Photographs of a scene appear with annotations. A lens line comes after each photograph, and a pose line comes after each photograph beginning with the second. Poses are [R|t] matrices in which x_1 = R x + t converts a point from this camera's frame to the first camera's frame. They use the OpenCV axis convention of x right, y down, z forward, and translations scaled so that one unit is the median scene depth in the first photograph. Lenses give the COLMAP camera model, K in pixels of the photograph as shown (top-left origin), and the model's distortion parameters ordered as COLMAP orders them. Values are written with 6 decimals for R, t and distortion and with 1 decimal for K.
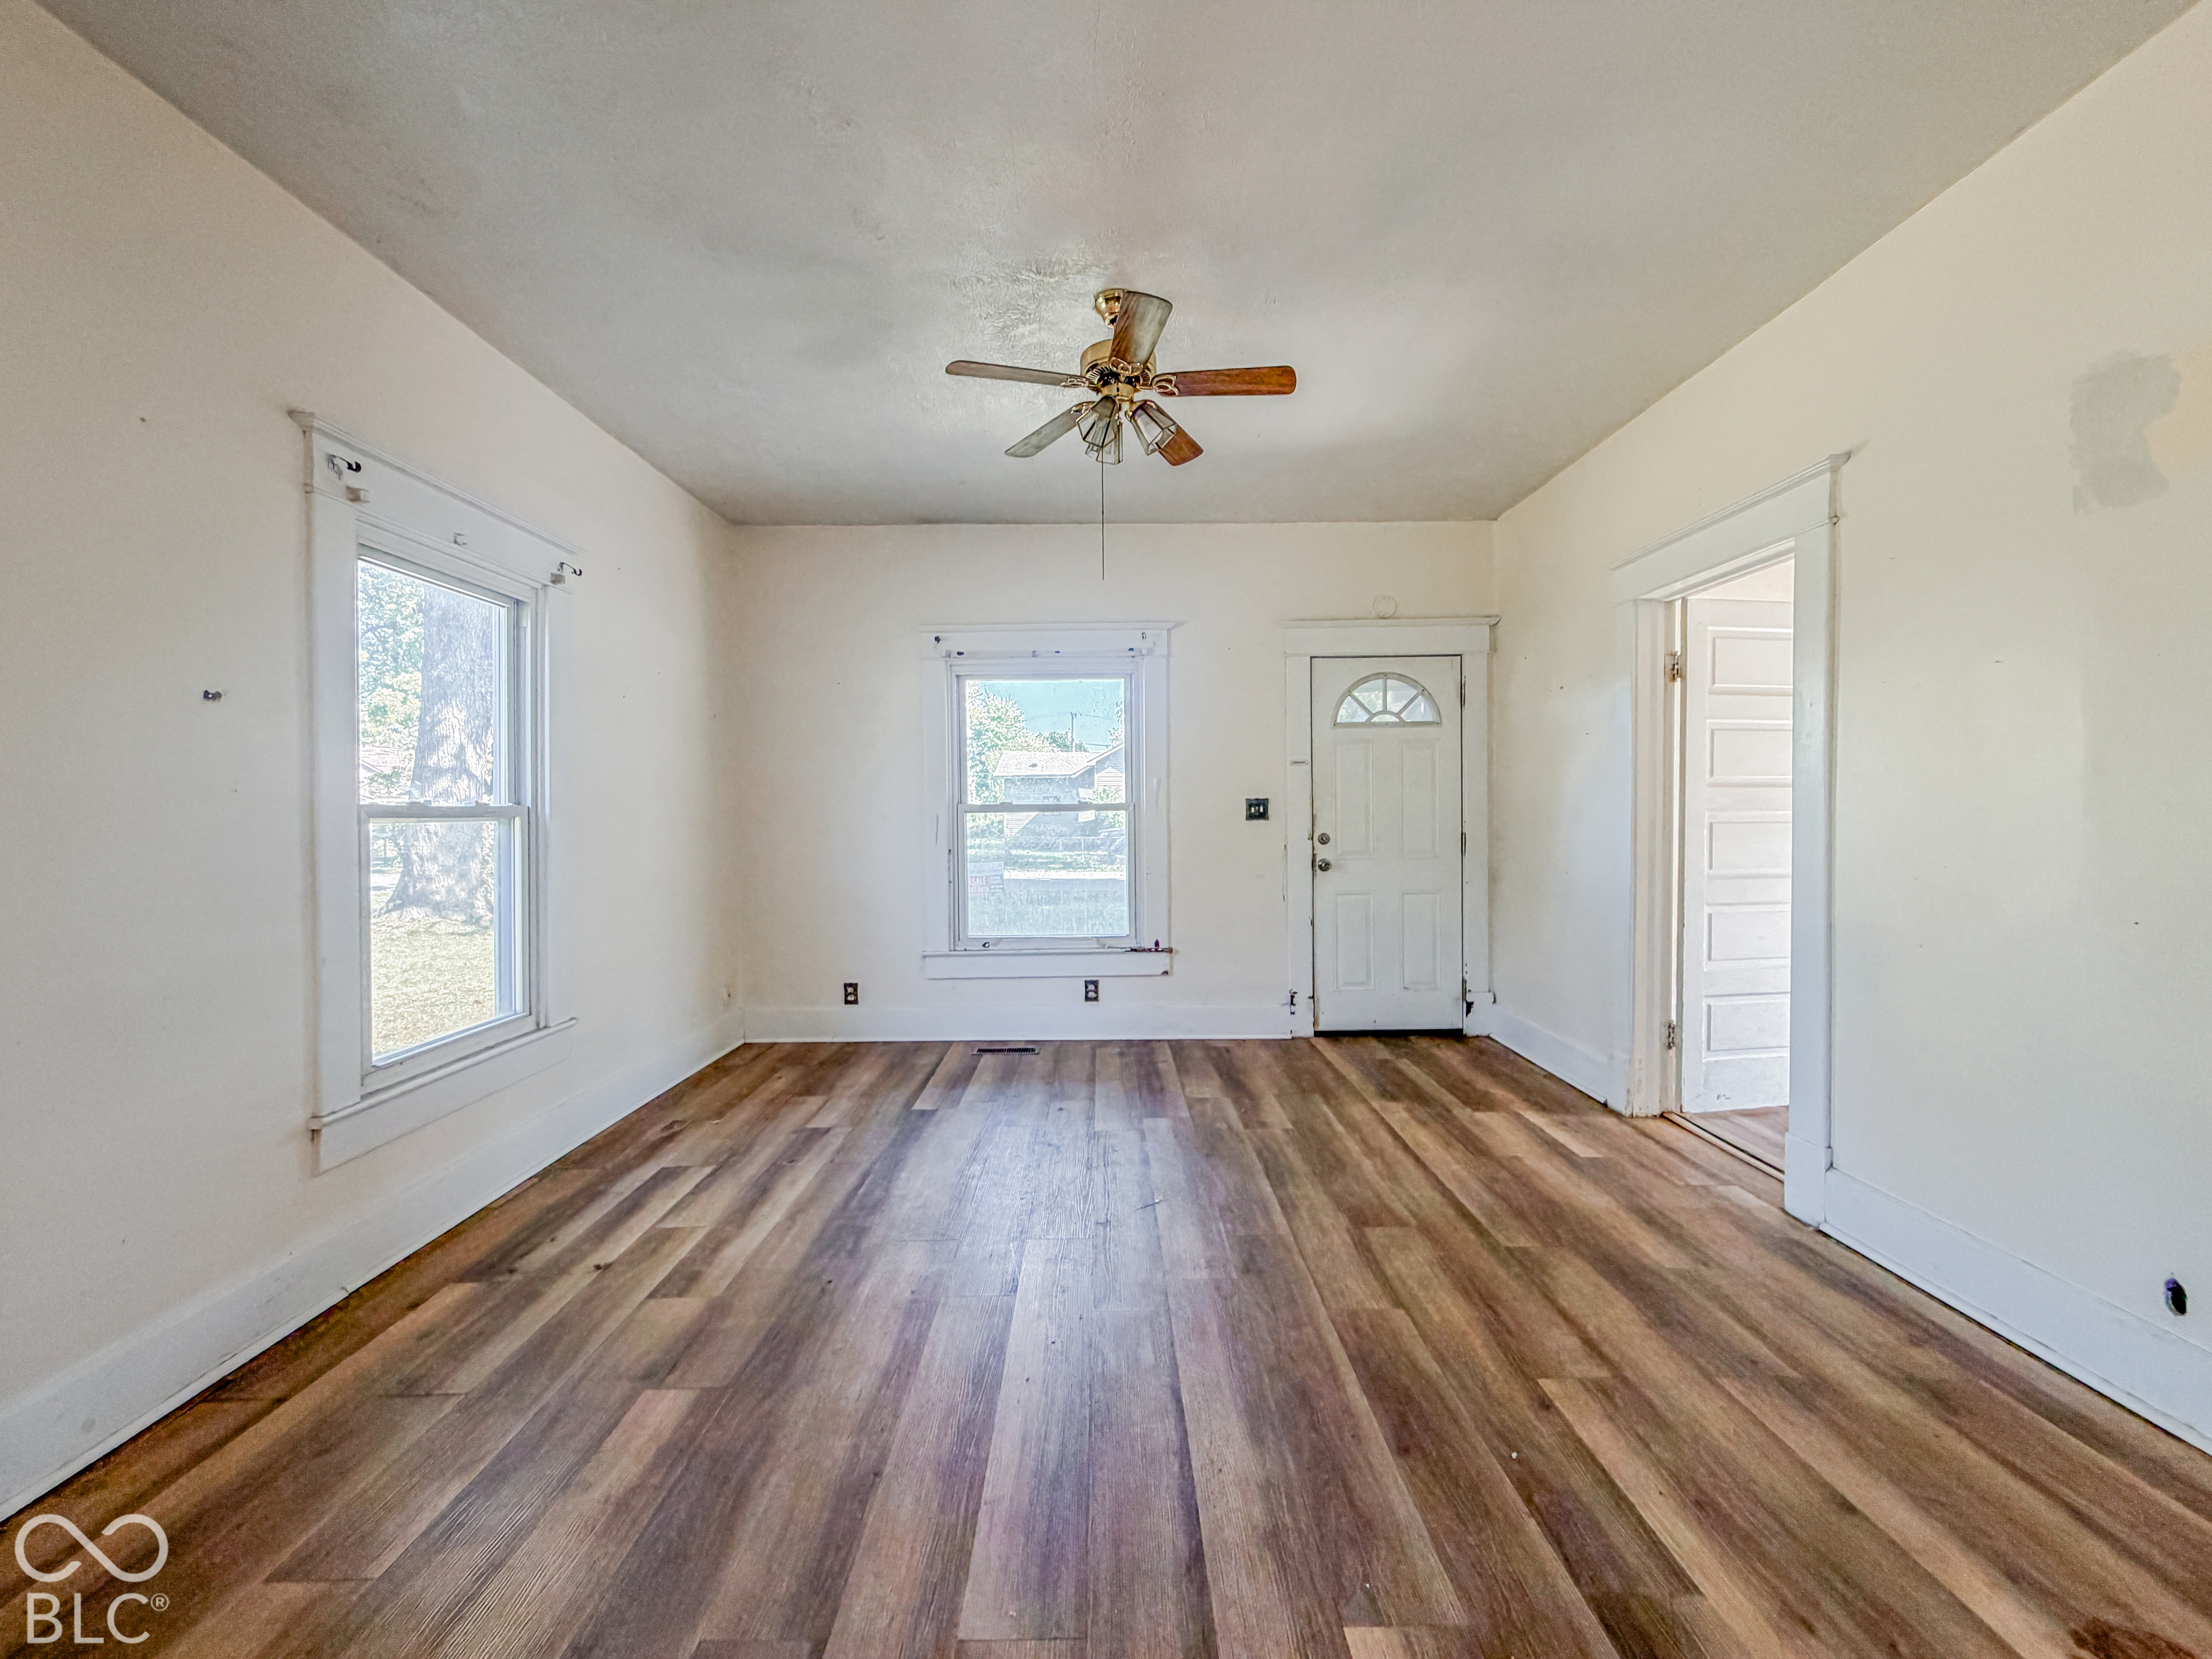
lens RADIAL K [[886.3, 0, 1094.3], [0, 886.3, 827.8], [0, 0, 1]] dist [-0.000165, 0.000272]
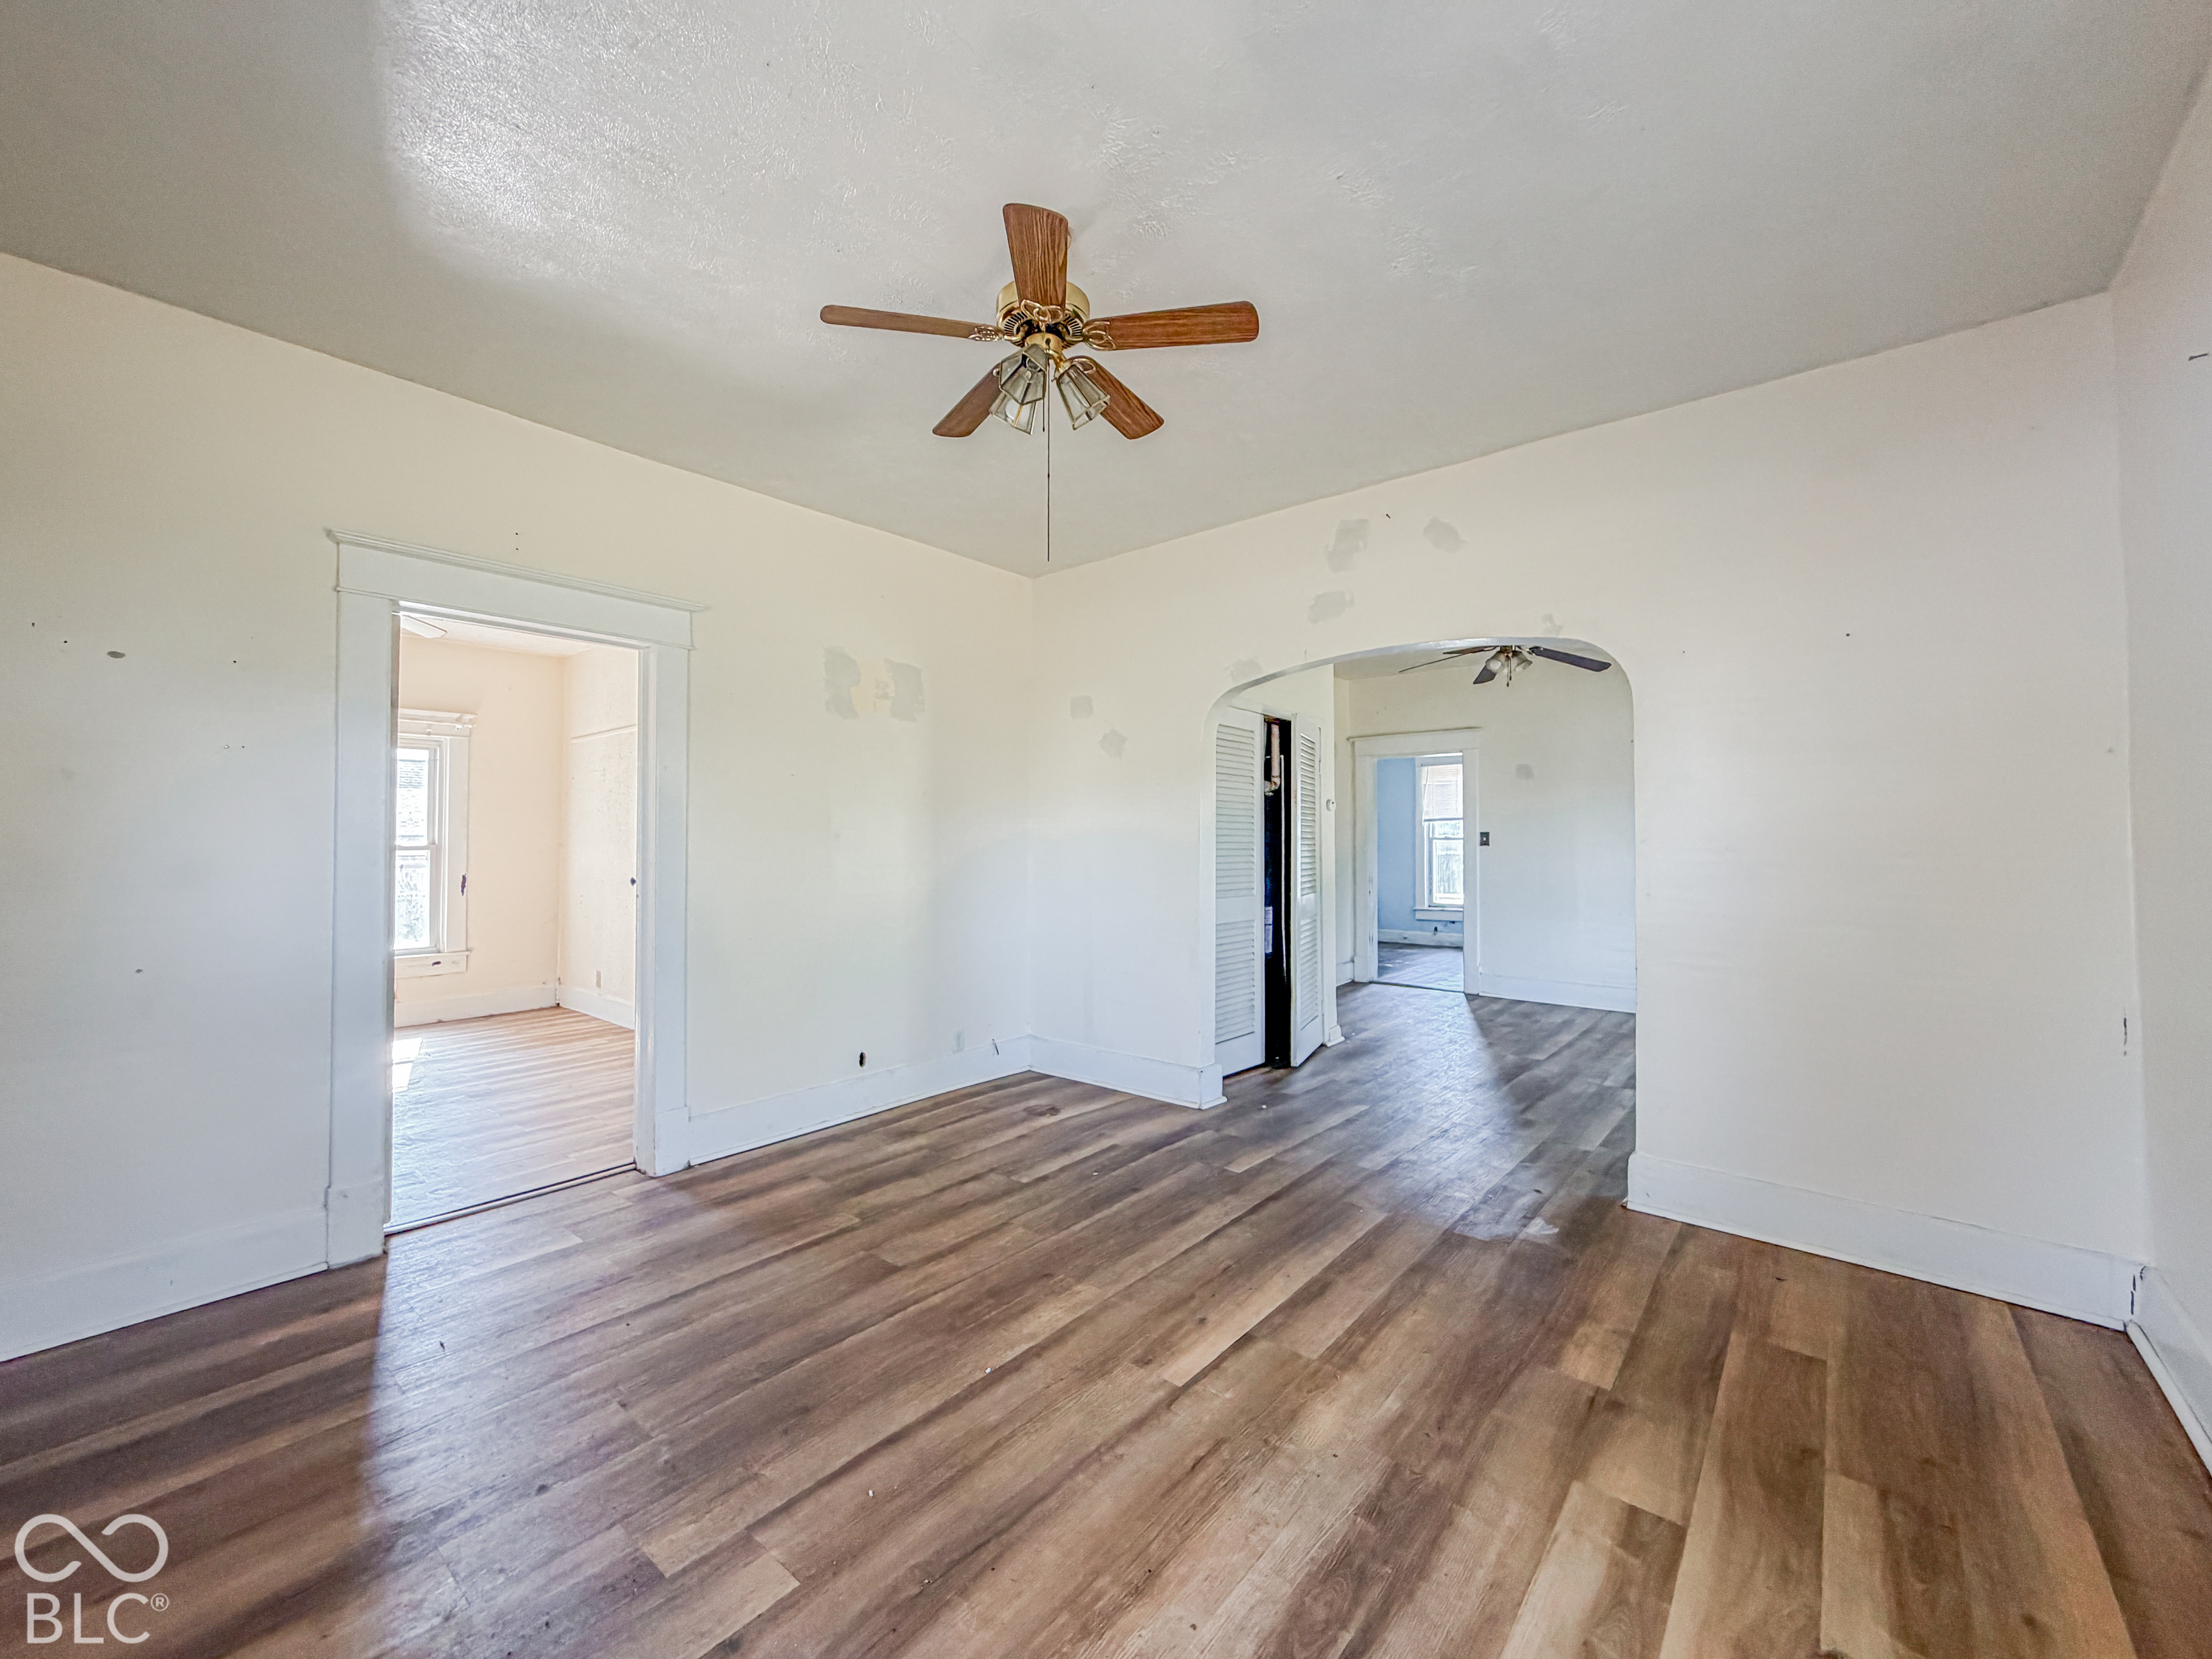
lens RADIAL K [[887.8, 0, 1101.8], [0, 887.8, 827.7], [0, 0, 1]] dist [-0.001480, -0.000014]
pose [[-0.773080, 0.019093, 0.634021, -0.357032], [0.020684, 0.999774, -0.004888, -0.029212], [-0.633971, 0.009335, -0.773301, 1.095813]]
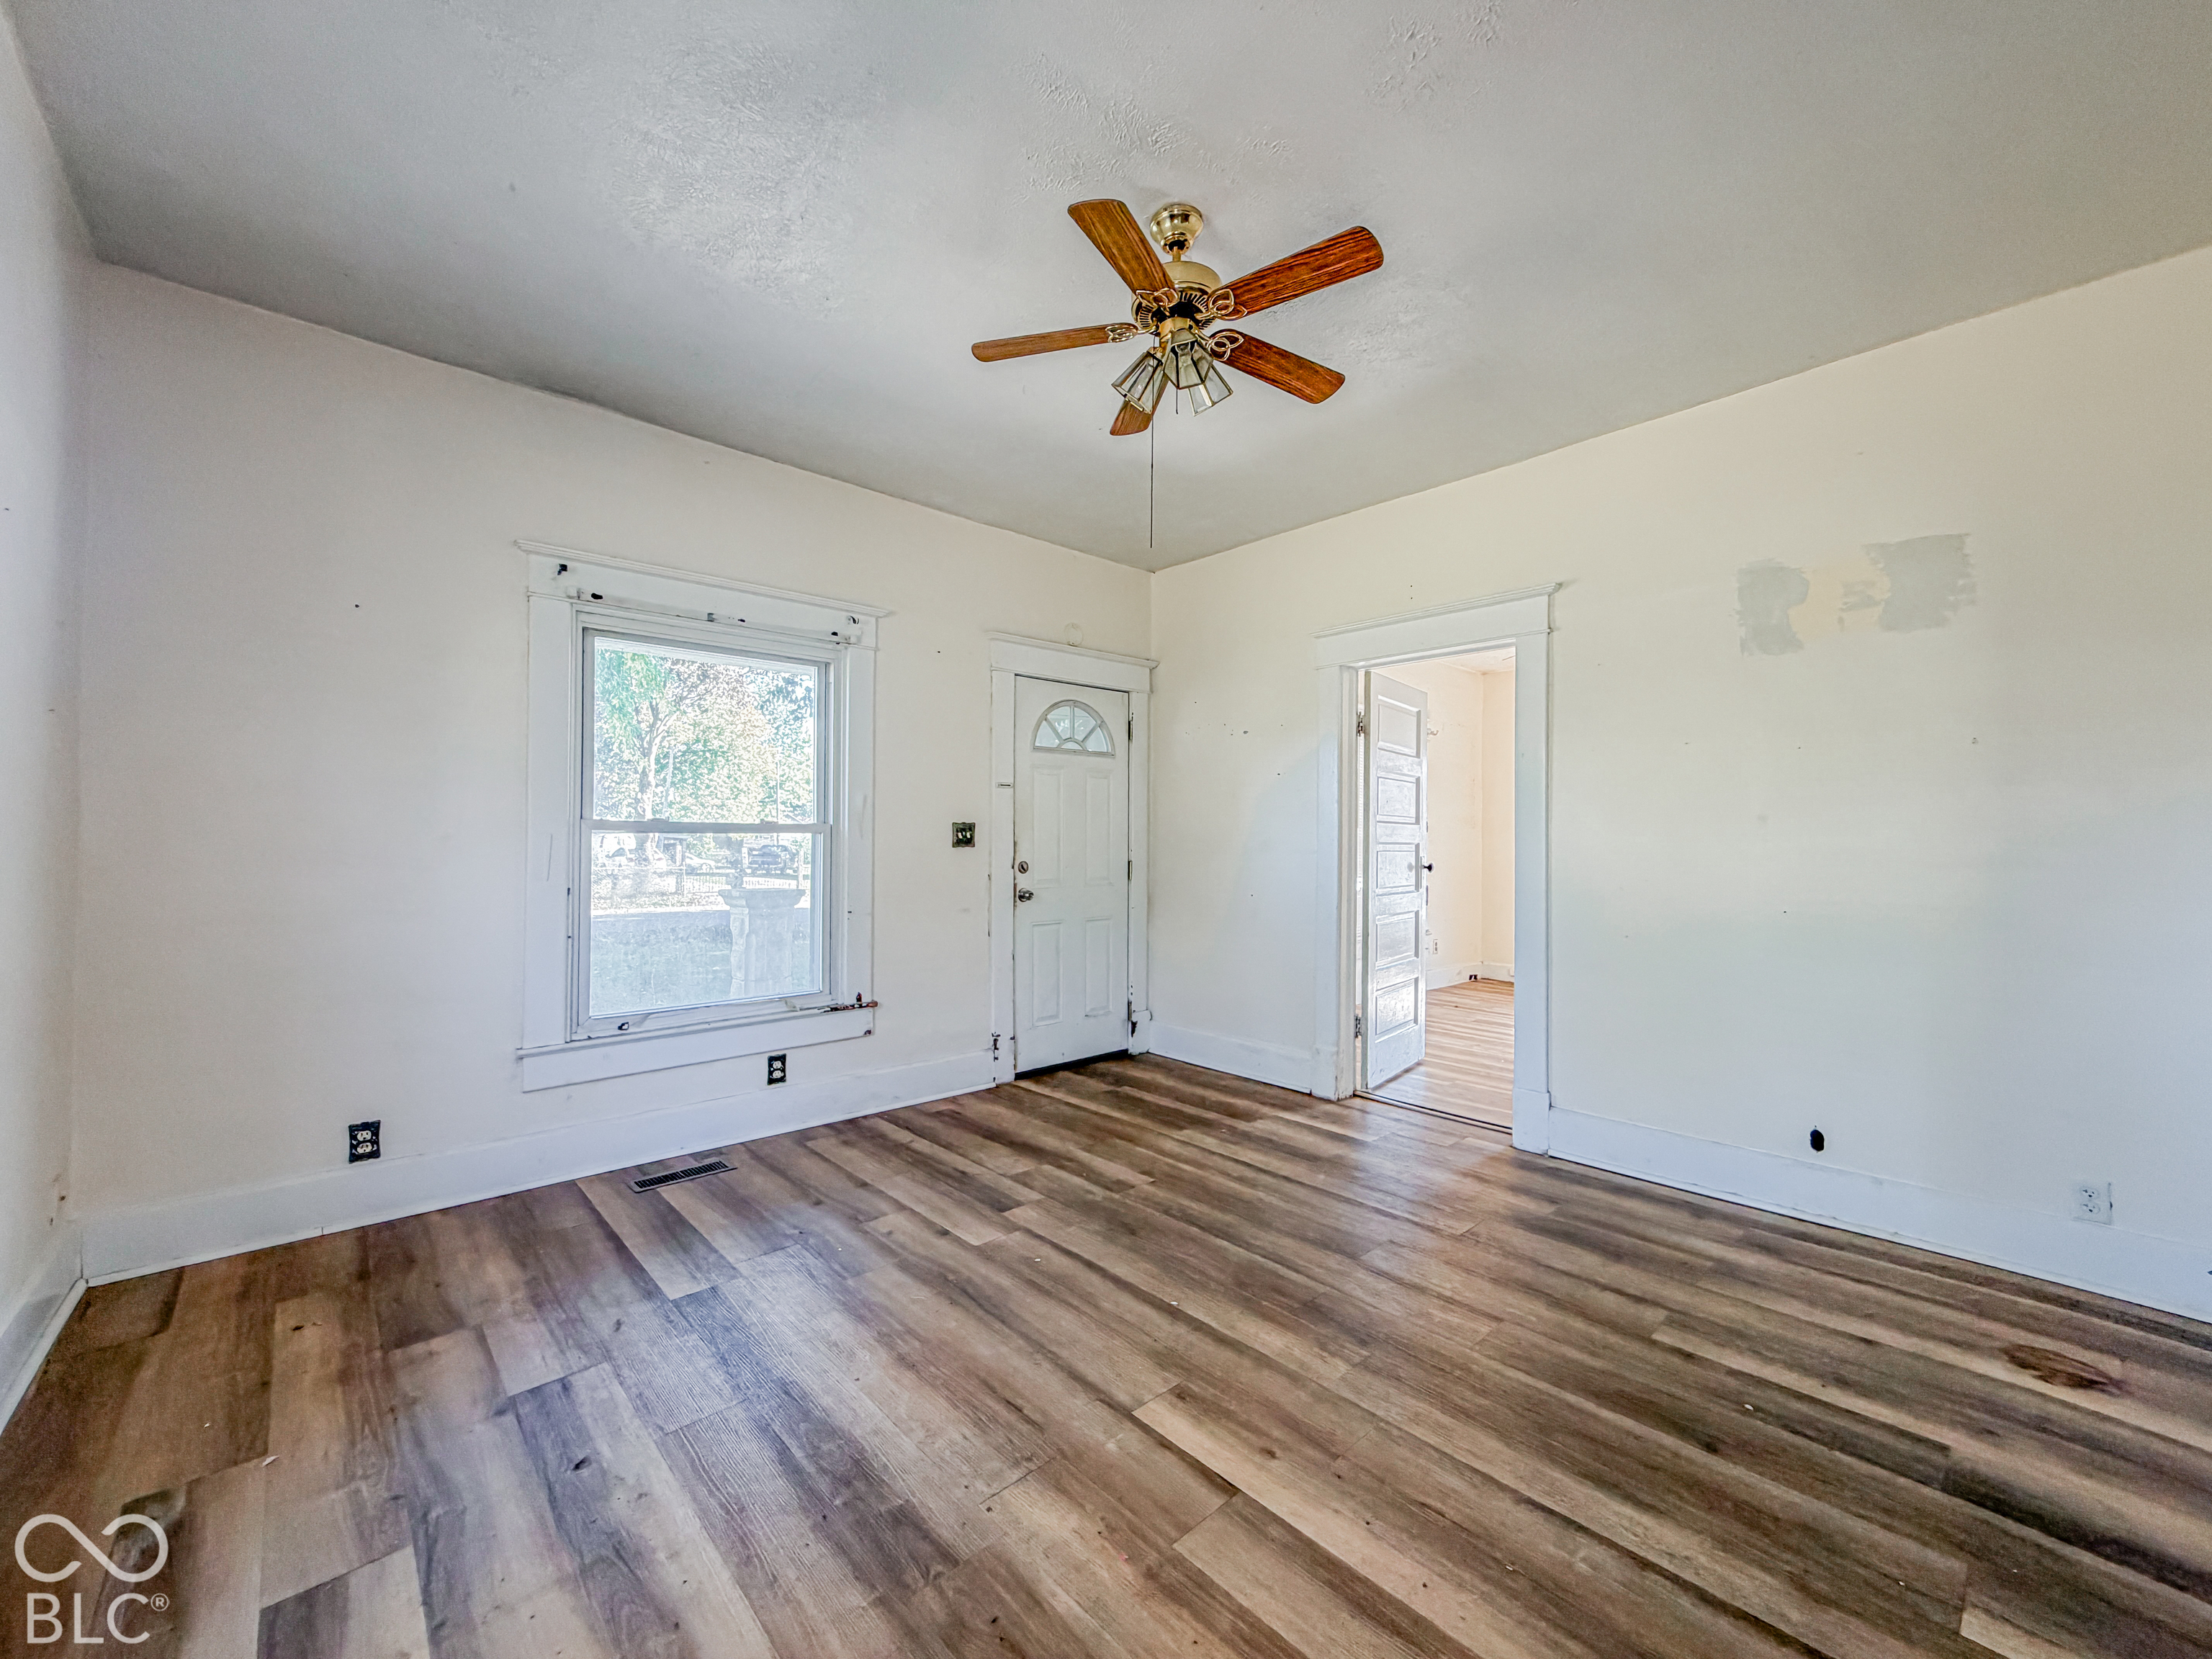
lens RADIAL K [[887.8, 0, 1101.8], [0, 887.8, 827.7], [0, 0, 1]] dist [-0.001480, -0.000014]
pose [[0.737950, 0.021989, 0.674497, -0.393889], [0.000747, 0.999442, -0.033399, 0.002604], [-0.674855, 0.025151, 0.737521, 0.303240]]
